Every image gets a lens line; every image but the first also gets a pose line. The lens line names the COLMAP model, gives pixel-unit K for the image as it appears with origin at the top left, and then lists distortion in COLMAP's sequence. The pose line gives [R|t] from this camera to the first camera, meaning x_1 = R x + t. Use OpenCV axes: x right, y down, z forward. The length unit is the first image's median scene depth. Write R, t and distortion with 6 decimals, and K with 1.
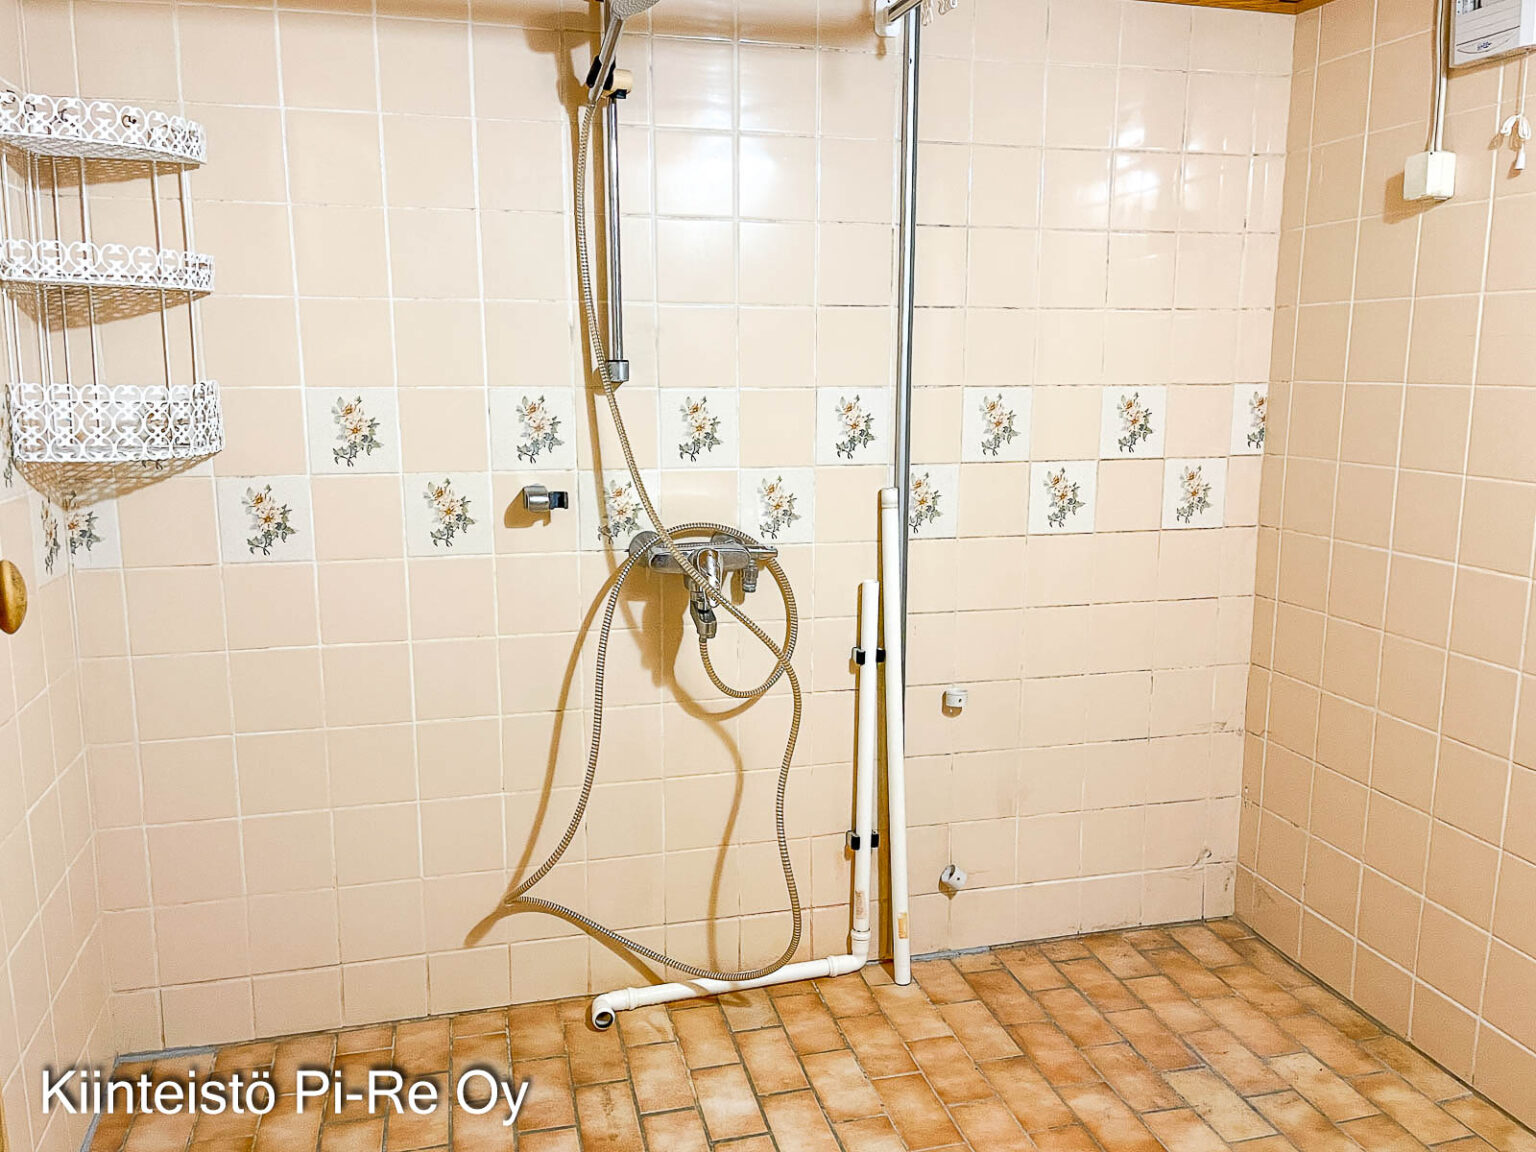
lens RADIAL K [[1185.7, 0, 768.0], [0, 1185.7, 576.0], [0, 0, 1]] dist [0.056994, -0.078696]
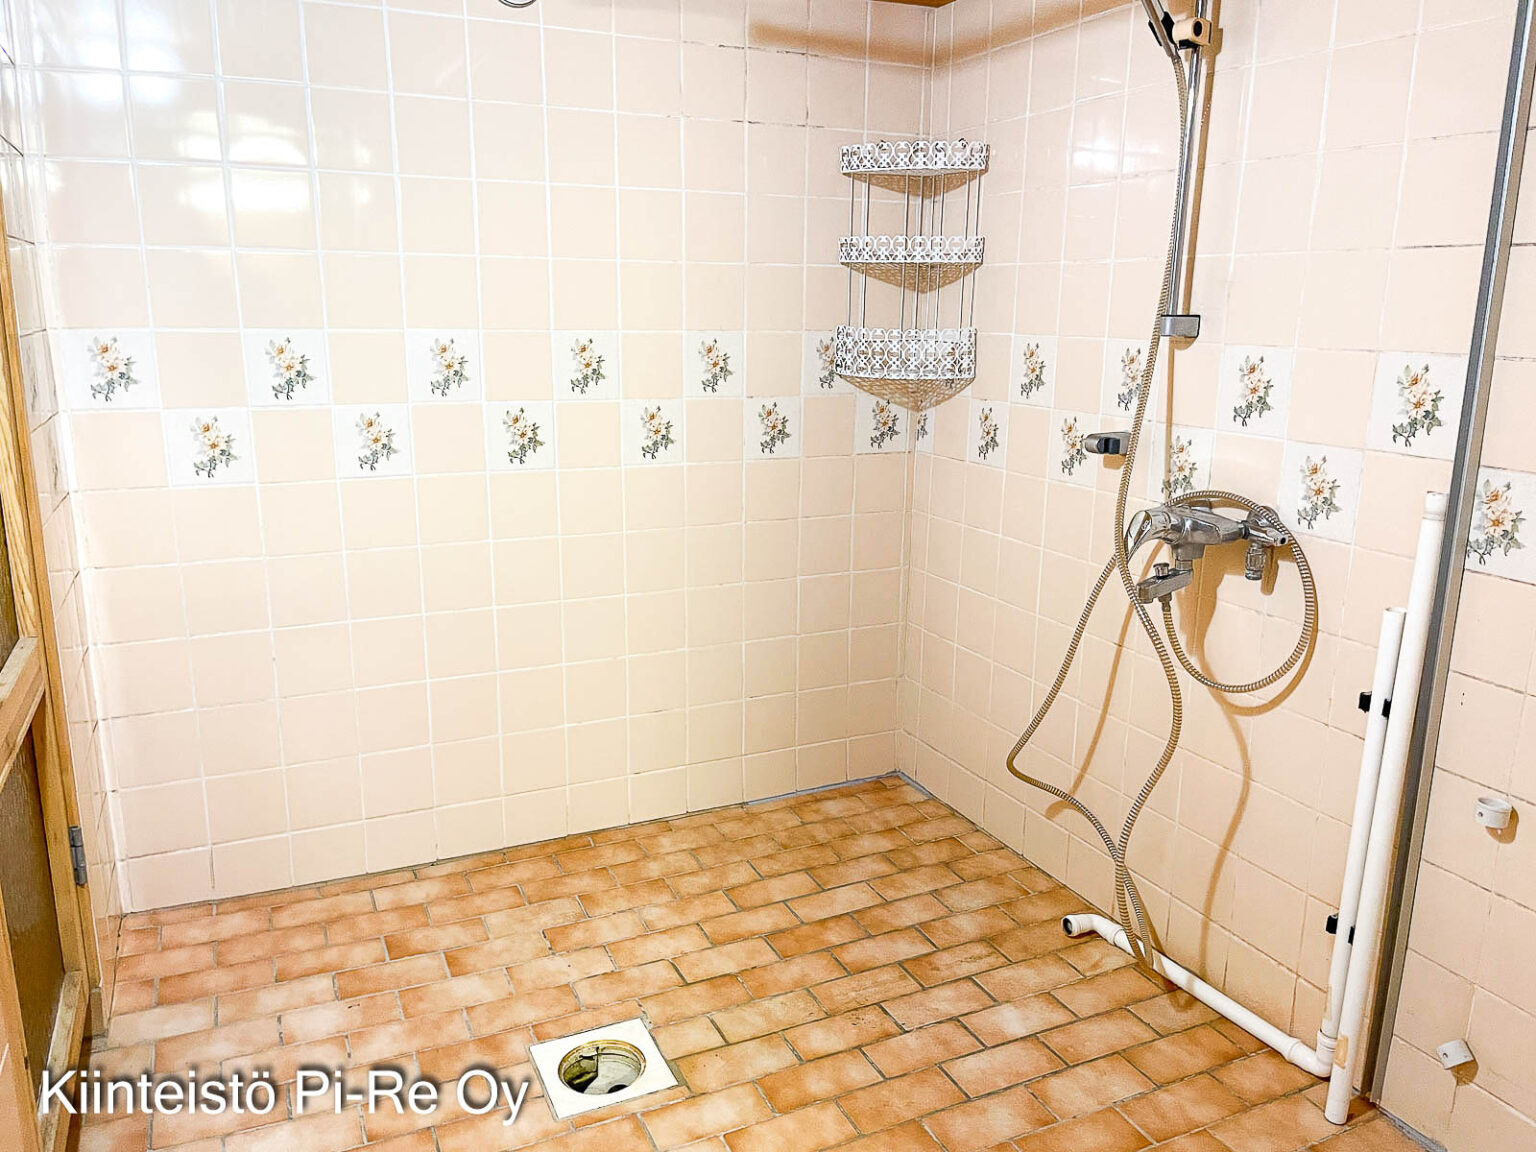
lens RADIAL K [[1159.0, 0, 768.0], [0, 1159.0, 576.0], [0, 0, 1]] dist [0.052437, -0.078490]
pose [[0.183852, 0.226753, -0.956442, 0.765312], [-0.176700, 0.964802, 0.194769, -0.096335], [0.966941, 0.133195, 0.217448, 0.466327]]
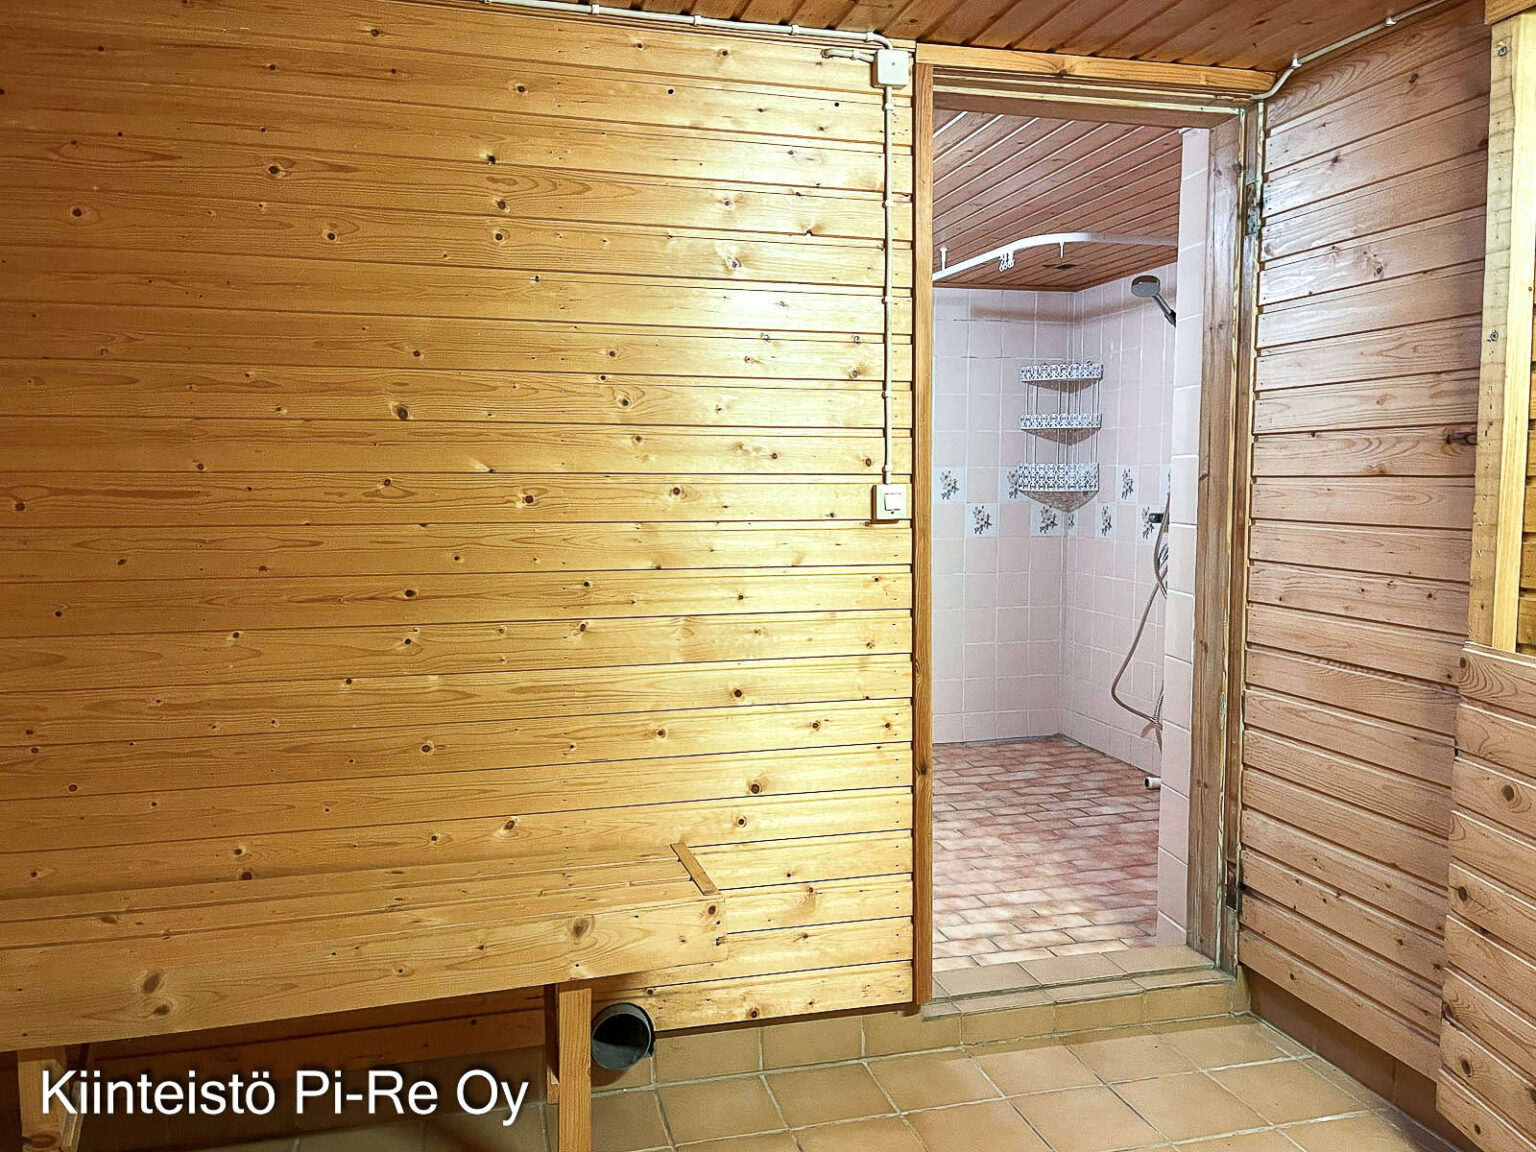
lens RADIAL K [[1185.7, 0, 768.0], [0, 1185.7, 576.0], [0, 0, 1]] dist [0.056994, -0.078696]
pose [[0.007087, 0.083906, -0.996448, 1.804074], [-0.168080, 0.982396, 0.081527, -0.018522], [0.985748, 0.166905, 0.021065, 0.289056]]
